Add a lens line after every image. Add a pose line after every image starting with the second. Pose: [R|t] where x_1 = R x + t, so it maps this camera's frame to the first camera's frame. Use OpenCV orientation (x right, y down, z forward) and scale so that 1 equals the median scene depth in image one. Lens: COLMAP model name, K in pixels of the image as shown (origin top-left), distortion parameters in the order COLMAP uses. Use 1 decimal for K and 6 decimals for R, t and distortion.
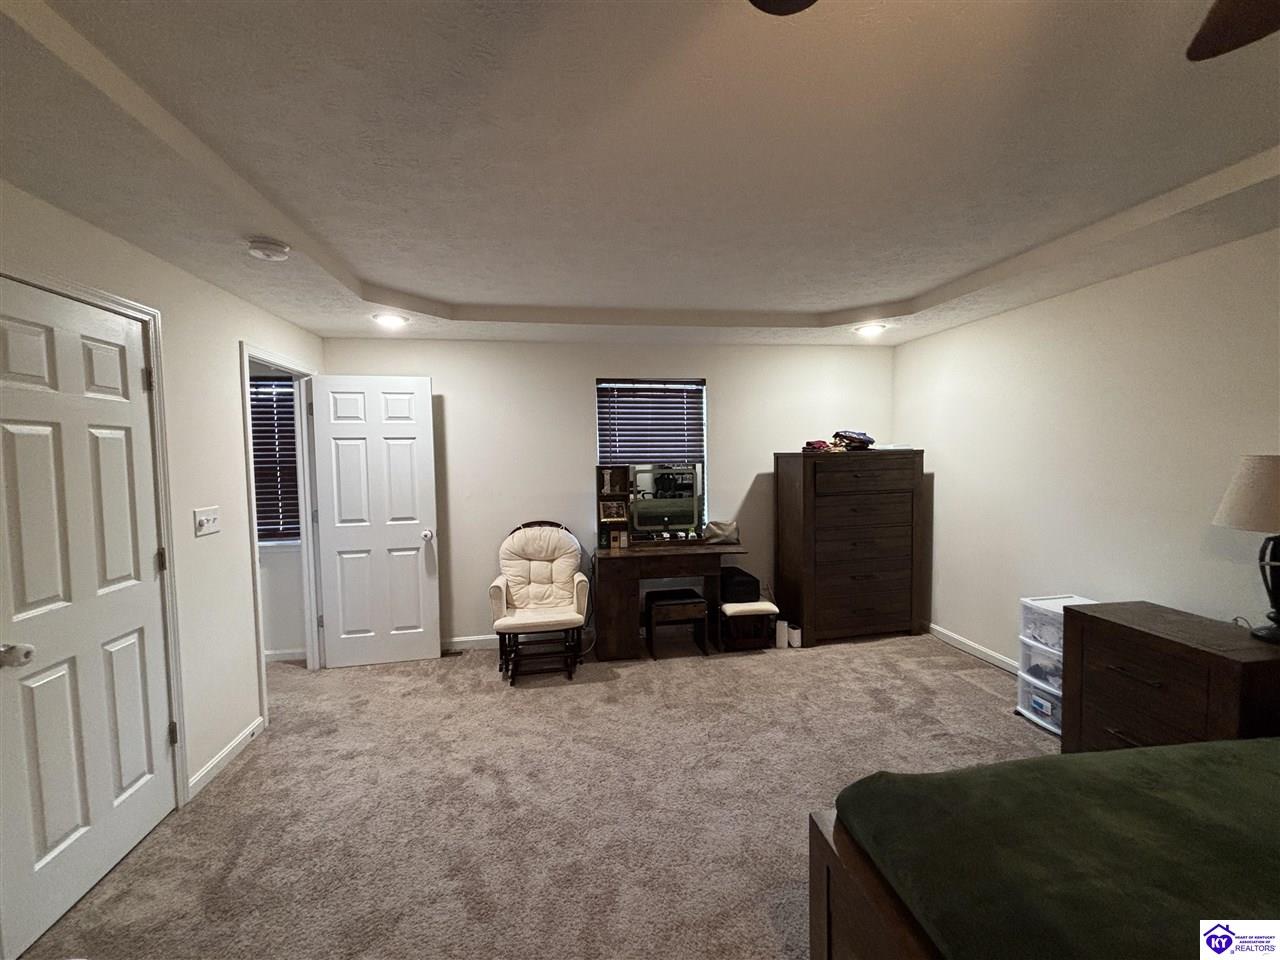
lens RADIAL K [[515.4, 0, 636.5], [0, 515.4, 480.5], [0, 0, 1]] dist [-0.000321, -0.000753]
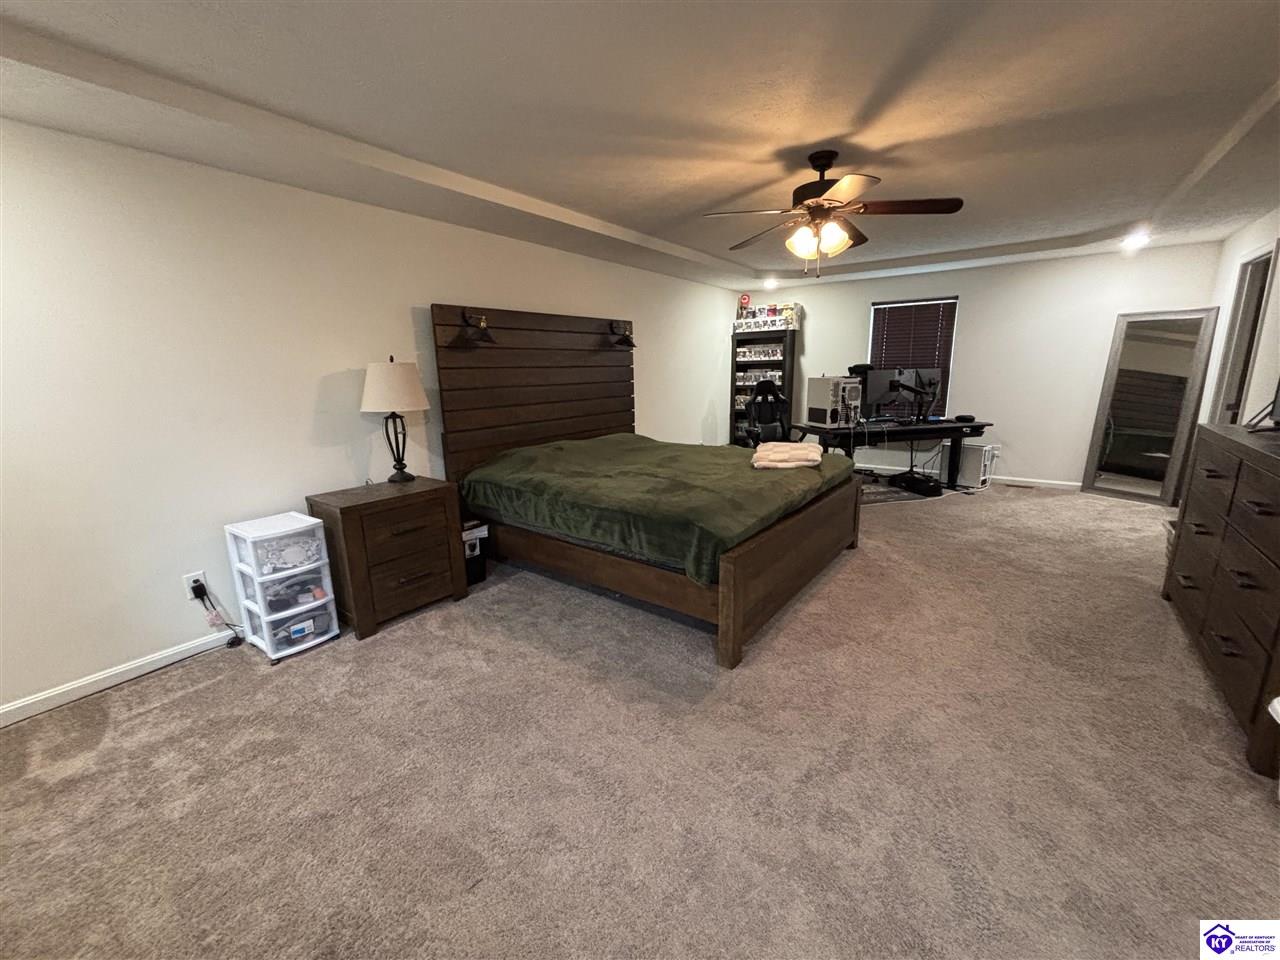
lens RADIAL K [[515.4, 0, 636.5], [0, 515.4, 480.5], [0, 0, 1]] dist [-0.000321, -0.000753]
pose [[-0.689047, -0.131530, 0.712681, -0.277754], [0.079019, 0.963894, 0.254292, -0.025382], [-0.720396, 0.231535, -0.653775, 1.062545]]
